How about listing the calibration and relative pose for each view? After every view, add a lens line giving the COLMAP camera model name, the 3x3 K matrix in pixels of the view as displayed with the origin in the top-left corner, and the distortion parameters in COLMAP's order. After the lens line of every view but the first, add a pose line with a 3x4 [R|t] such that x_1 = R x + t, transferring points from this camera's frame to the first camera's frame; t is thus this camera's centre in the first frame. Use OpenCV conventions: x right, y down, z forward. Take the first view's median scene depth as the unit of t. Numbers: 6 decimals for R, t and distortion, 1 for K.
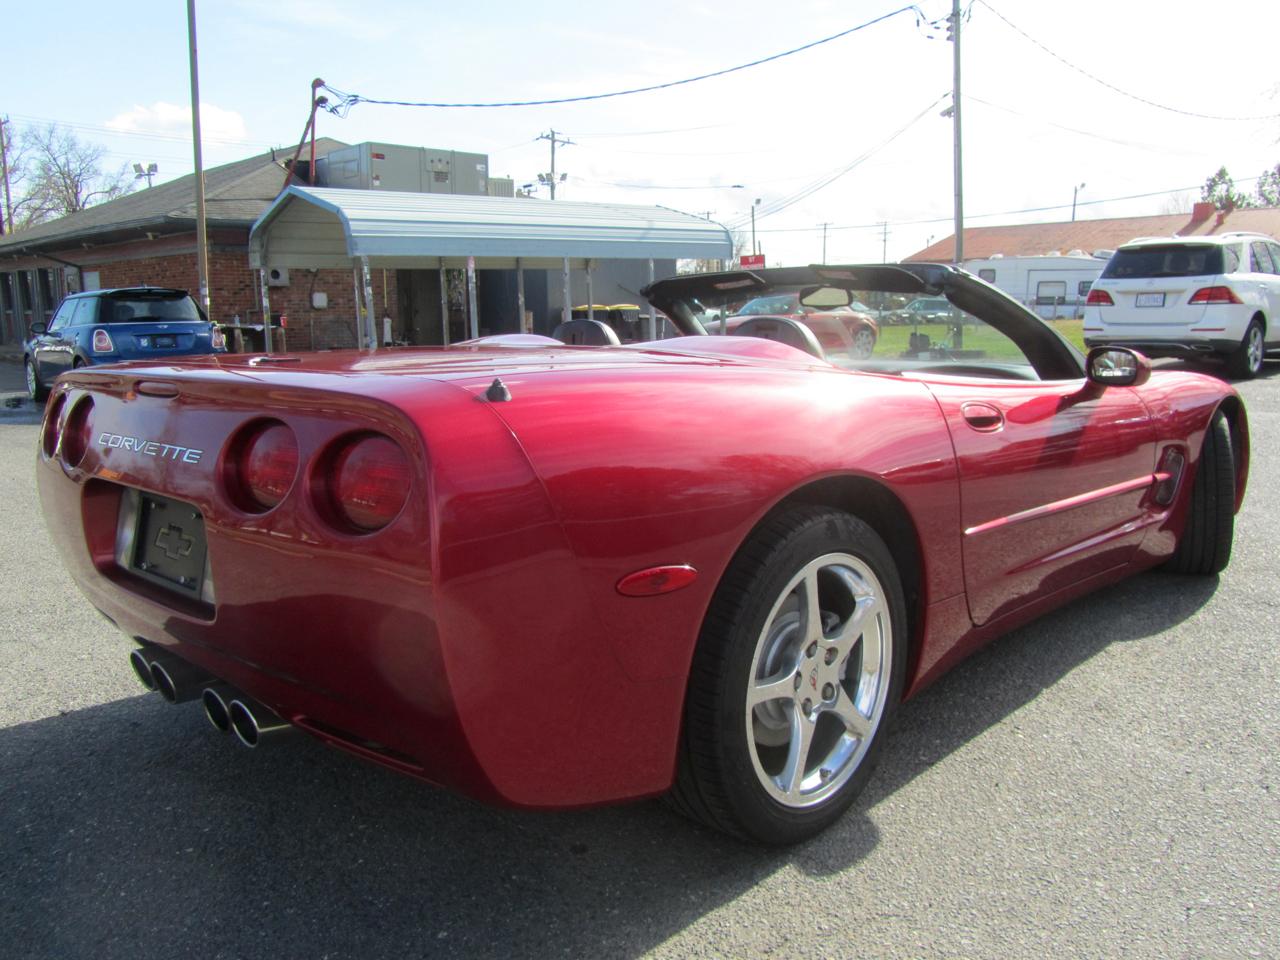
lens RADIAL K [[1038.1, 0, 632.4], [0, 1038.1, 481.1], [0, 0, 1]] dist [-0.019721, -0.023721]
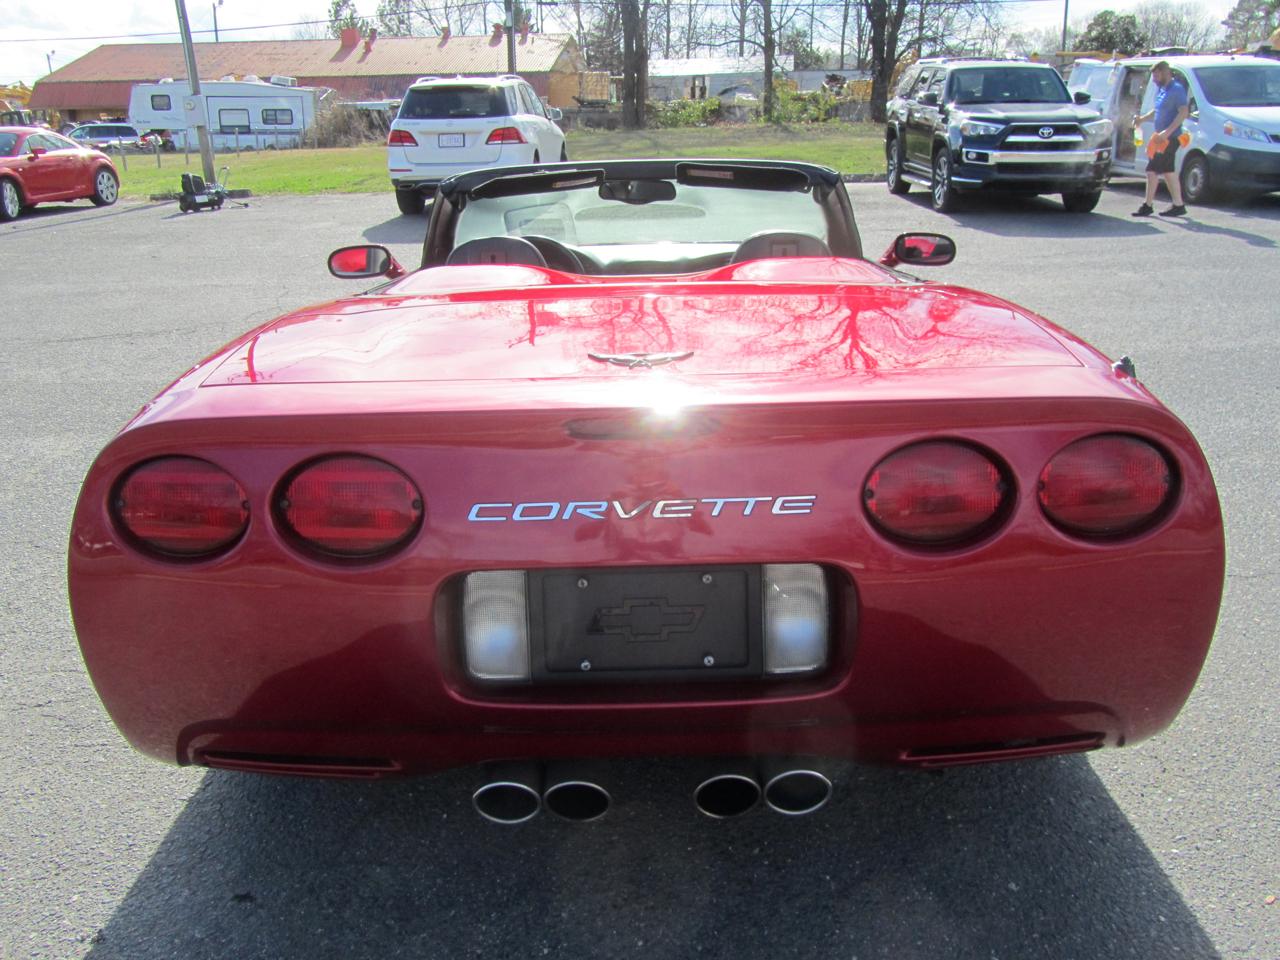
lens RADIAL K [[1028.4, 0, 640.0], [0, 1028.4, 480.0], [0, 0, 1]] dist [-0.012987, -0.021416]
pose [[0.735539, -0.218217, 0.641376, -0.115611], [0.113880, 0.973059, 0.200467, -0.024503], [-0.667842, -0.074412, 0.740574, 0.055796]]
